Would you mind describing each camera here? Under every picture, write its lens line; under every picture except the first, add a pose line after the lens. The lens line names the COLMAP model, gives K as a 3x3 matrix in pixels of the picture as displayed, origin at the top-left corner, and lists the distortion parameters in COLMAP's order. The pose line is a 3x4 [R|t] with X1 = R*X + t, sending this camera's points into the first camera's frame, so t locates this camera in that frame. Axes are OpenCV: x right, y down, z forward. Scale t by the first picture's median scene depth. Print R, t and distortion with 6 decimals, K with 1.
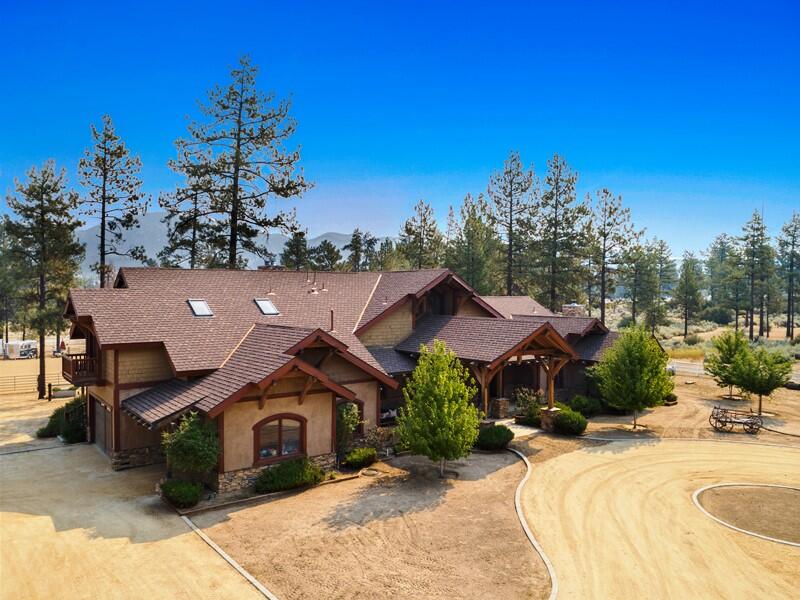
lens RADIAL K [[605.0, 0, 400.0], [0, 605.0, 300.0], [0, 0, 1]] dist [-0.009397, -0.002861]
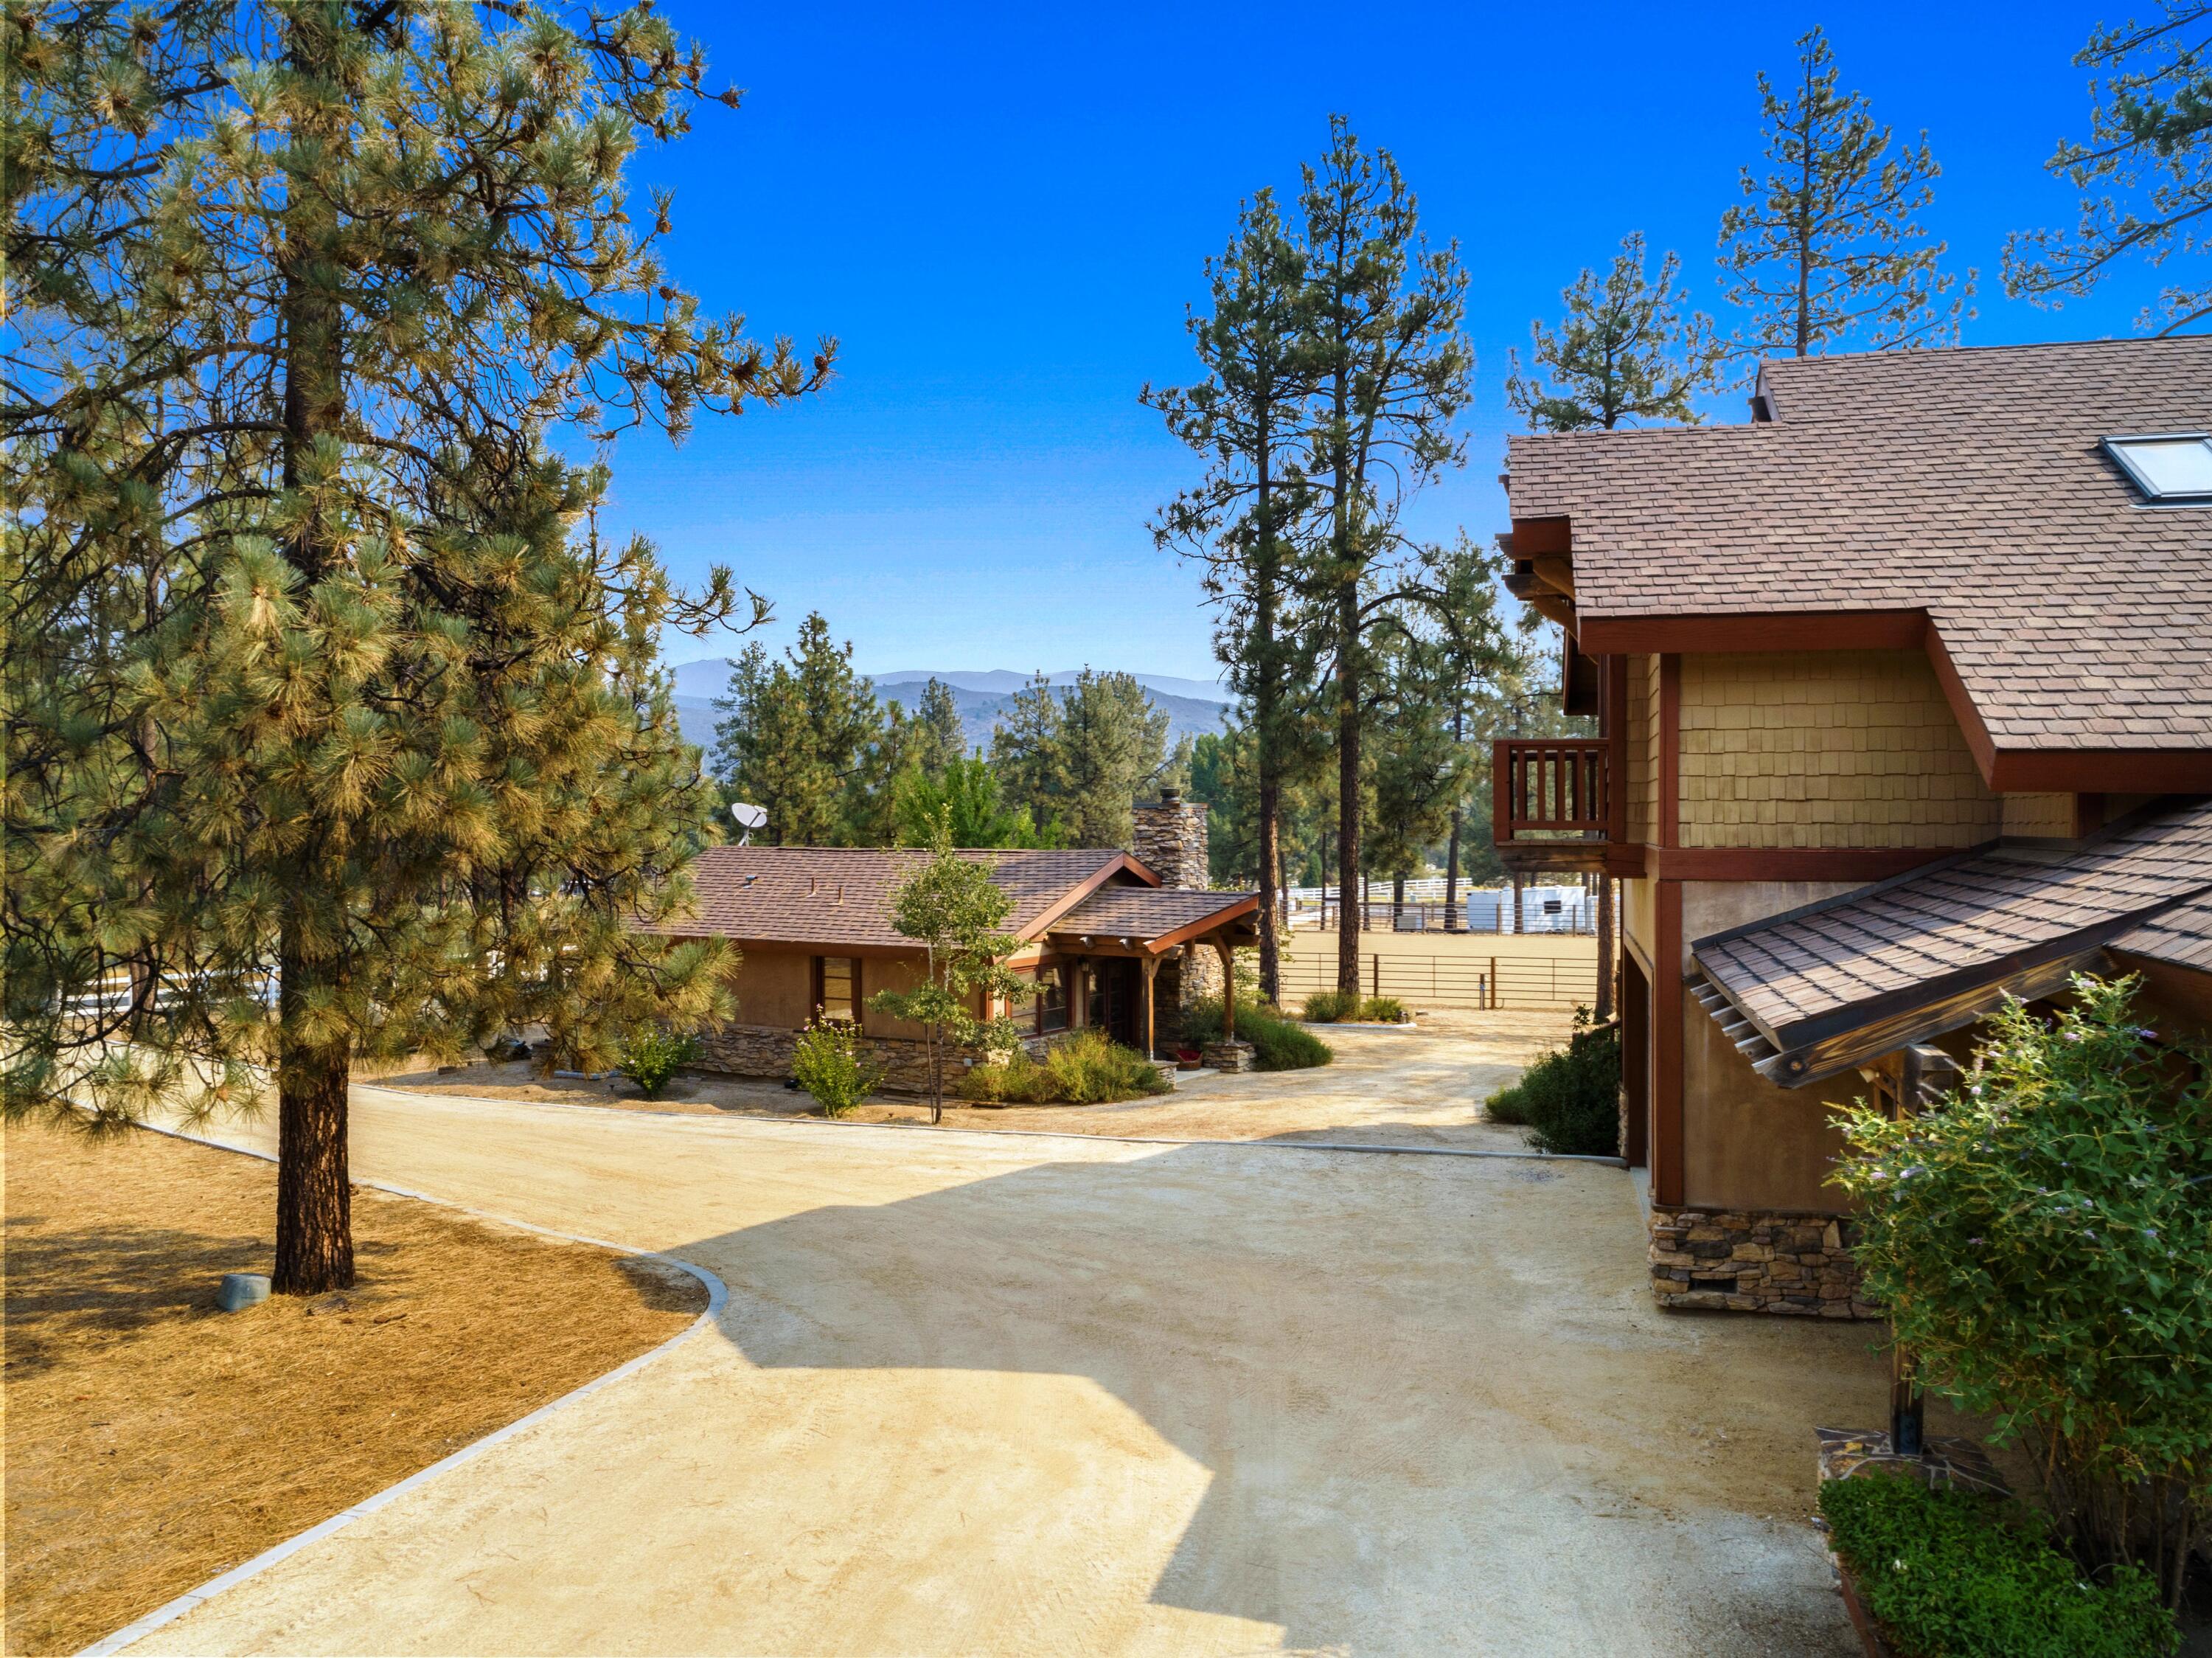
lens RADIAL K [[1673.0, 0, 1106.0], [0, 1673.0, 829.0], [0, 0, 1]] dist [-0.009397, -0.002861]
pose [[0.623631, 0.006418, -0.781693, -0.175543], [-0.010665, 0.999943, -0.000299, 0.136911], [0.781646, 0.008523, 0.623664, 0.546181]]
